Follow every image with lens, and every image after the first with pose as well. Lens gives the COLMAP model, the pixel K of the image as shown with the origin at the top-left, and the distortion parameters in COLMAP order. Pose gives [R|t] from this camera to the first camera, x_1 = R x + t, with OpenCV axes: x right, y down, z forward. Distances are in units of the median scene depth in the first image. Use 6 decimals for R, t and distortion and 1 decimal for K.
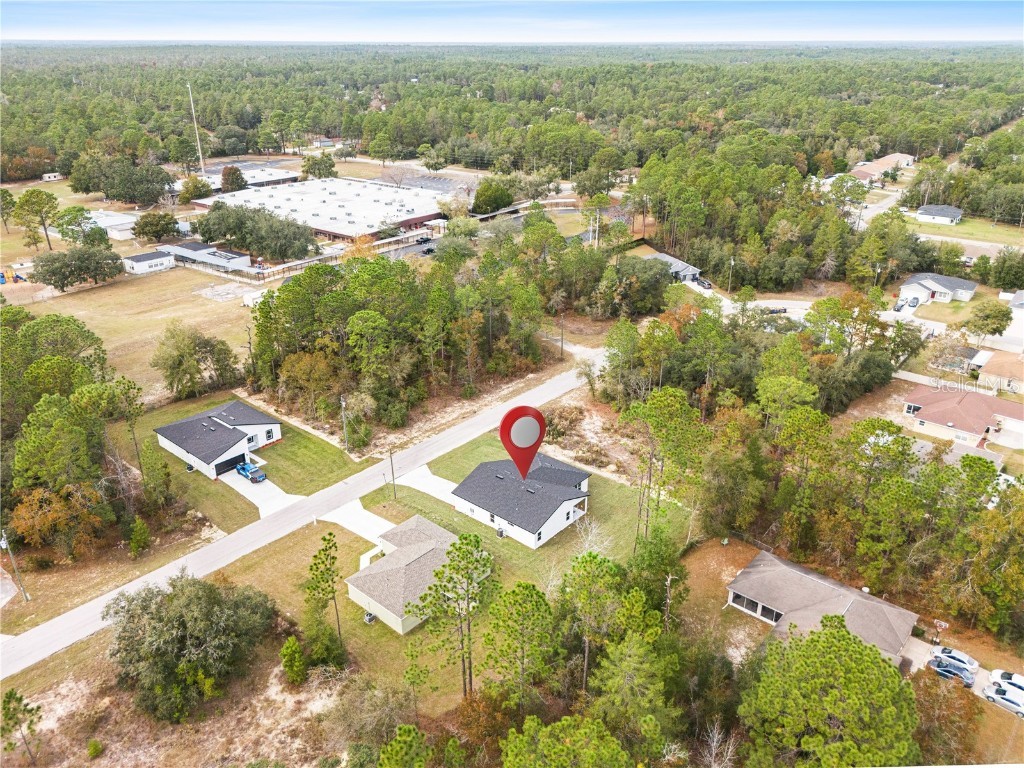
lens RADIAL K [[780.1, 0, 512.0], [0, 780.1, 384.0], [0, 0, 1]] dist [0.008521, 0.005617]
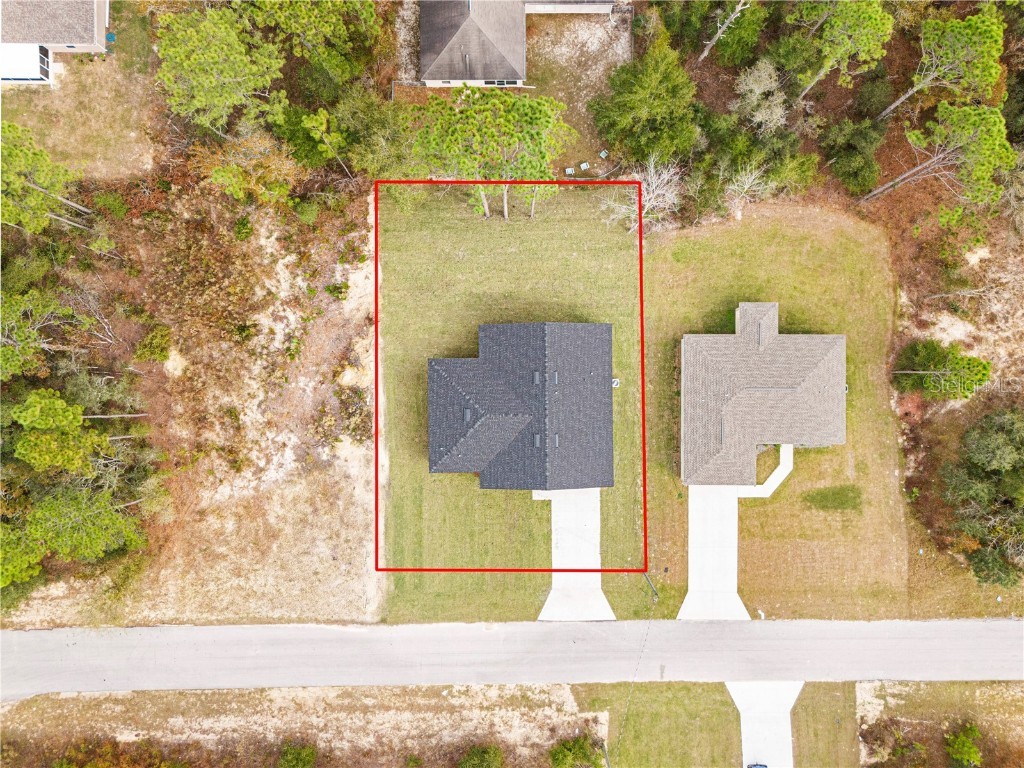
lens RADIAL K [[780.1, 0, 512.0], [0, 780.1, 384.0], [0, 0, 1]] dist [0.008521, 0.005617]
pose [[-0.658003, -0.752986, -0.006686, 0.050537], [0.279516, -0.252483, 0.926350, -0.481617], [-0.699216, 0.607672, 0.376606, 0.781841]]
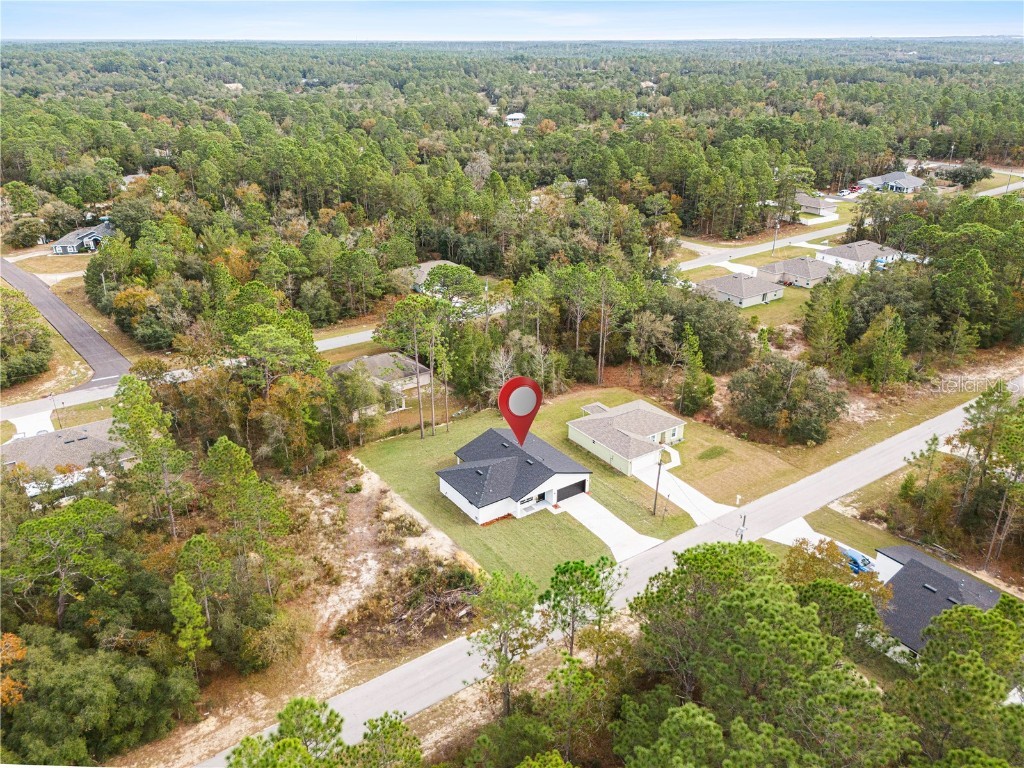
lens RADIAL K [[780.1, 0, 512.0], [0, 780.1, 384.0], [0, 0, 1]] dist [0.008521, 0.005617]
pose [[-0.967969, -0.100891, 0.229906, -0.193739], [0.100536, 0.683331, 0.723154, -0.639873], [-0.230062, 0.723104, -0.651300, 1.597992]]
